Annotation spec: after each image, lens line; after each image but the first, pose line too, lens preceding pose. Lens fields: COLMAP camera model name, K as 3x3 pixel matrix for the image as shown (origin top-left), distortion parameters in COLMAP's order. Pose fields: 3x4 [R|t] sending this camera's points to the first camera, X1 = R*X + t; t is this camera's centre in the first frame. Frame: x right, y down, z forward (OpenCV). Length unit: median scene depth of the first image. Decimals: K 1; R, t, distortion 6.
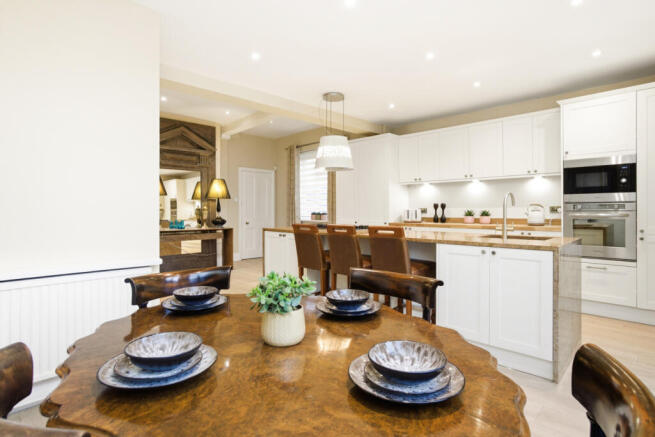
lens RADIAL K [[336.6, 0, 333.6], [0, 336.6, 207.9], [0, 0, 1]] dist [-0.023700, 0.006503]
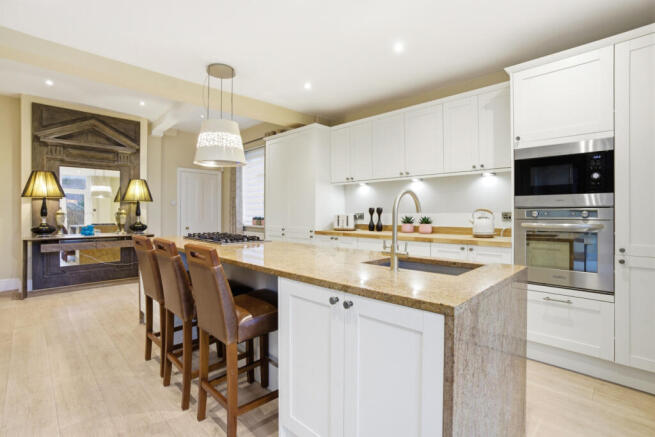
lens RADIAL K [[308.7, 0, 330.0], [0, 308.7, 209.4], [0, 0, 1]] dist [-0.037013, 0.002258]
pose [[0.999981, 0.003627, -0.004976, 0.228551], [-0.003651, 0.999982, -0.004706, -0.005524], [0.004958, 0.004724, 0.999977, 0.263217]]
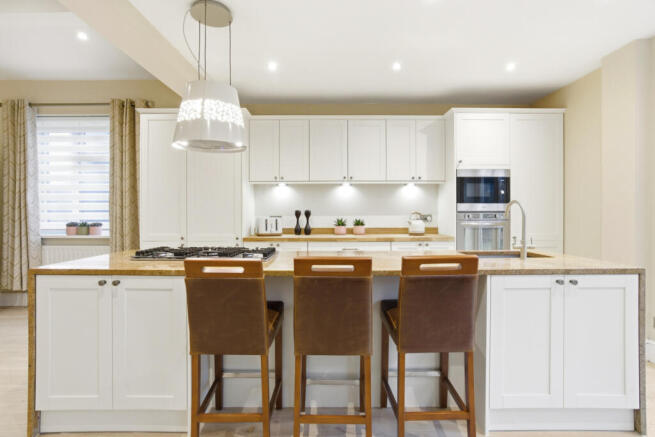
lens RADIAL K [[336.6, 0, 327.6], [0, 336.6, 212.1], [0, 0, 1]] dist [-0.023700, 0.006503]
pose [[0.723581, 0.004350, 0.690226, -0.211680], [-0.004858, 0.999987, -0.001210, -0.009283], [-0.690222, -0.002478, 0.723593, 0.424714]]
